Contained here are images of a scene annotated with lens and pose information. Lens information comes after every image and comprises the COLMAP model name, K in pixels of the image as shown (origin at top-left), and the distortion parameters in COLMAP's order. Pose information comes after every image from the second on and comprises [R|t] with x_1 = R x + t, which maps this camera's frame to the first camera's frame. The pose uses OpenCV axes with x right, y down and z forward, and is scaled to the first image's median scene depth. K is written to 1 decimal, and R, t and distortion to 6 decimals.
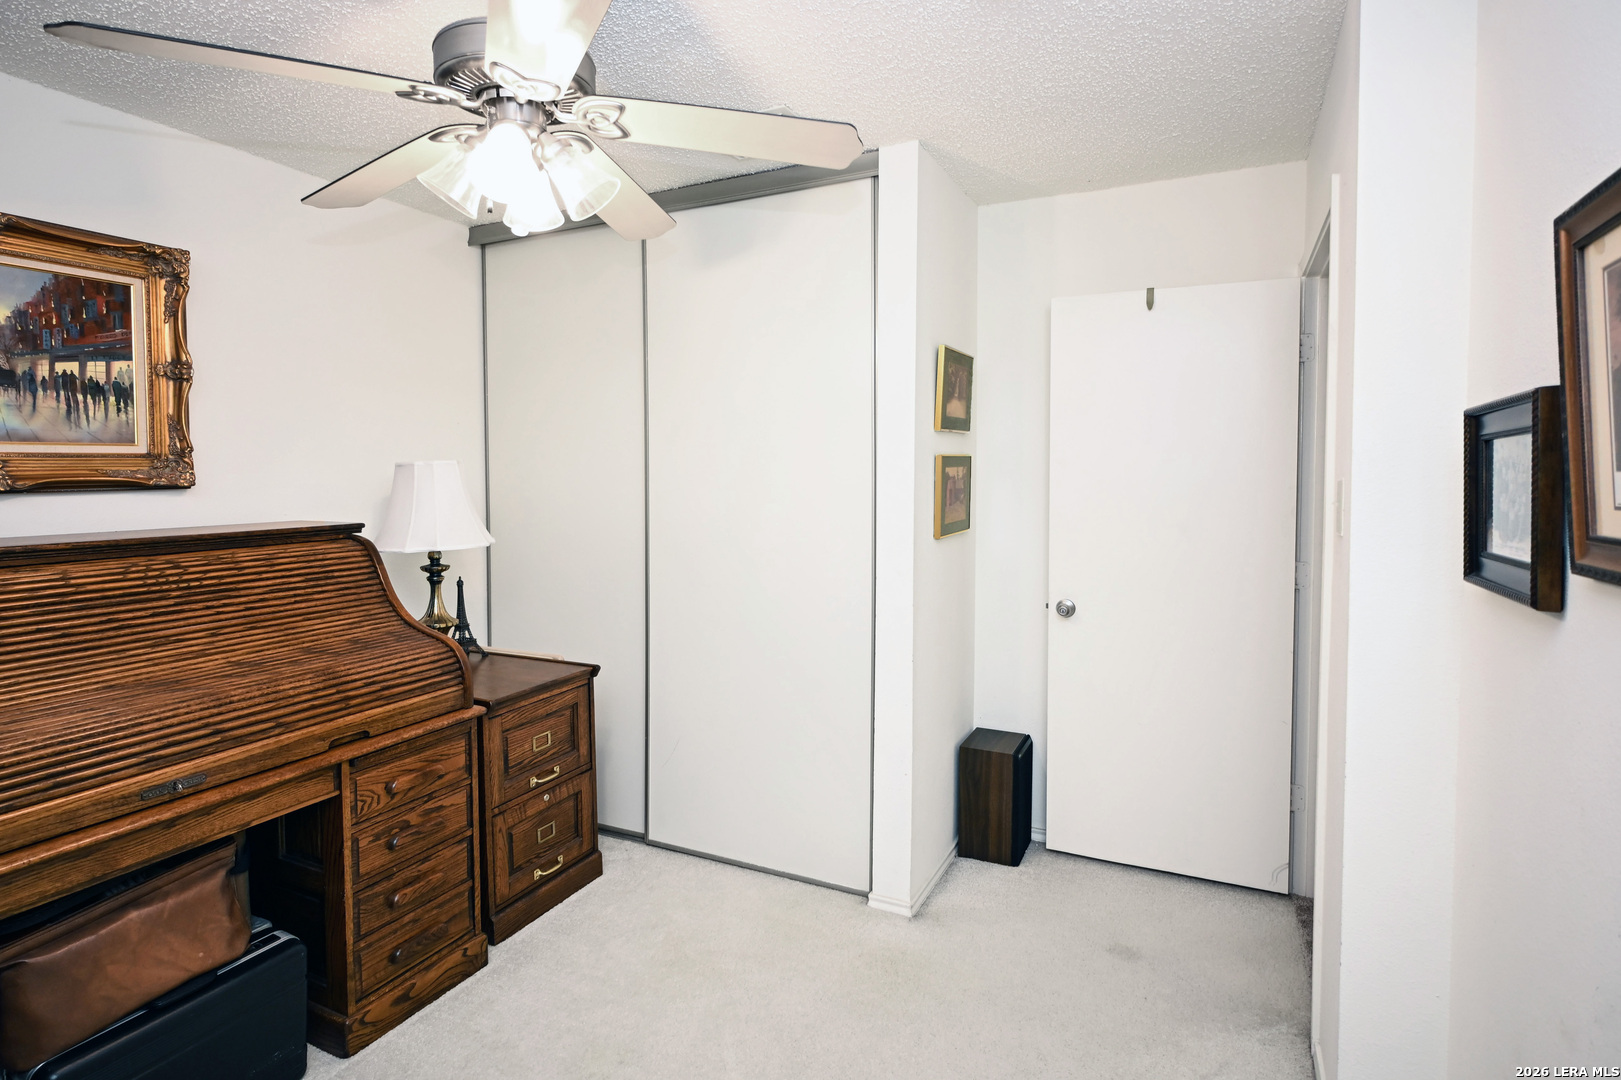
lens RADIAL K [[810.7, 0, 797.6], [0, 810.7, 479.2], [0, 0, 1]] dist [-0.008969, 0.001456]
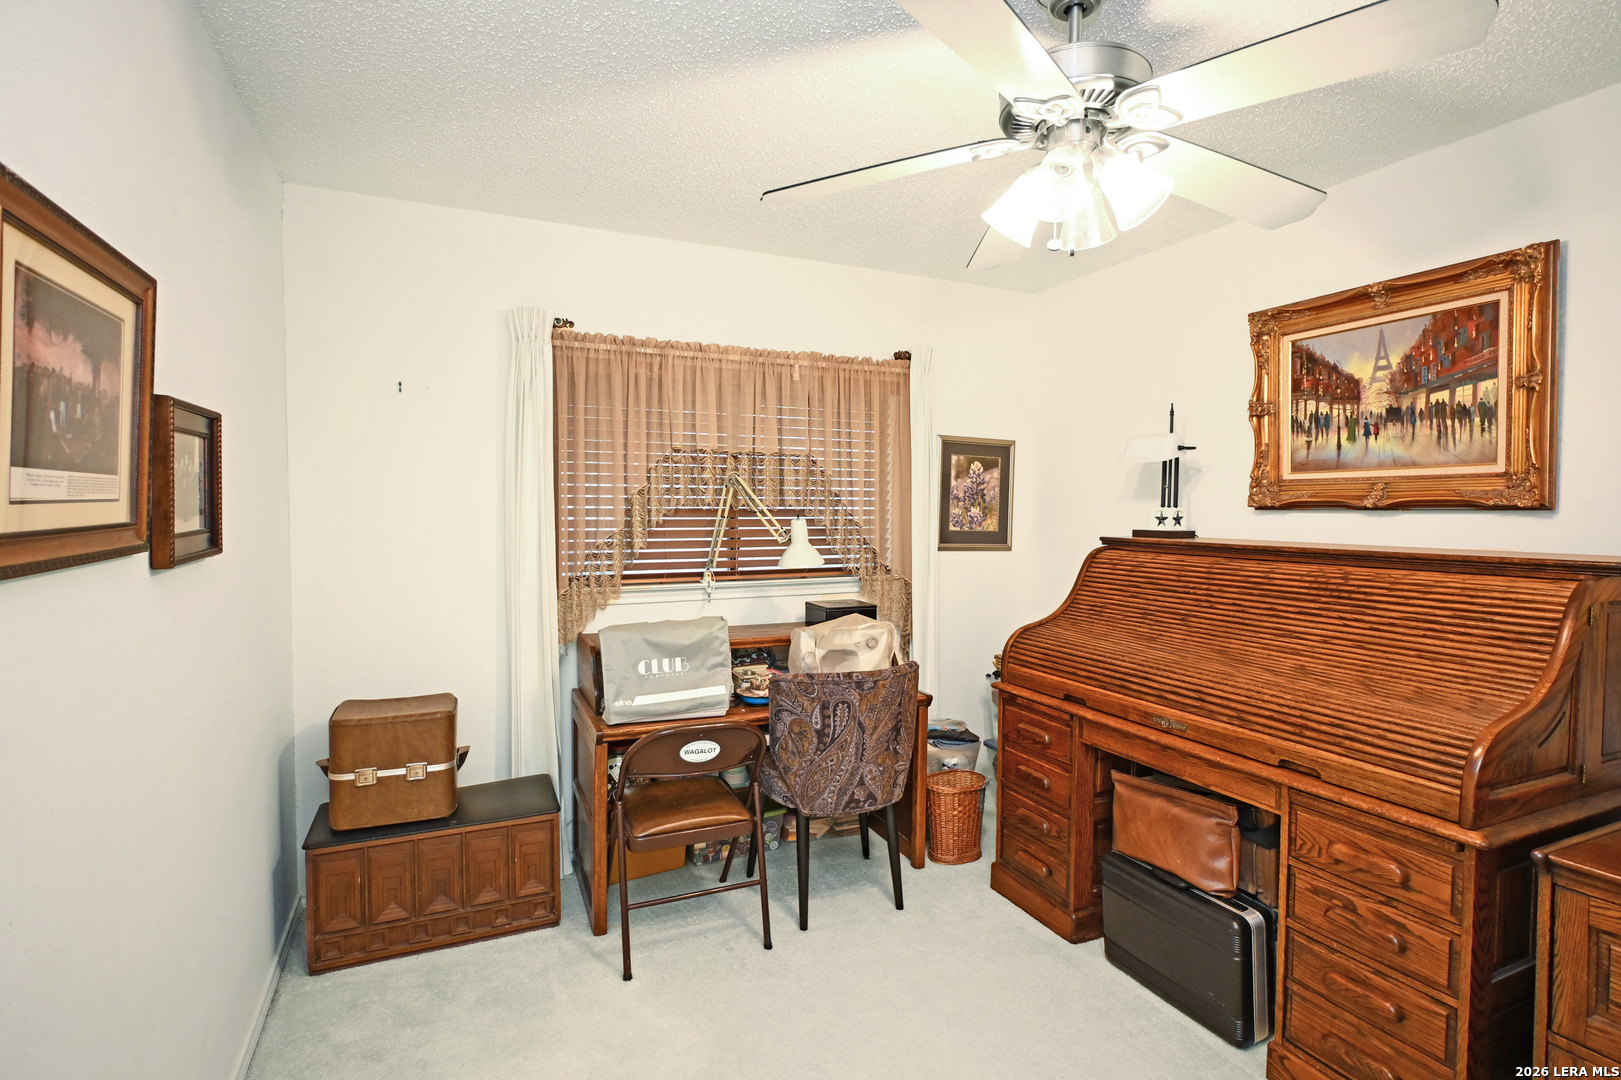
lens RADIAL K [[810.7, 0, 807.9], [0, 810.7, 532.5], [0, 0, 1]] dist [-0.008969, 0.001456]
pose [[-0.619507, 0.027041, -0.784525, 0.491308], [-0.010445, 0.999034, 0.042682, 0.007770], [0.784921, 0.034636, -0.618626, 1.013598]]
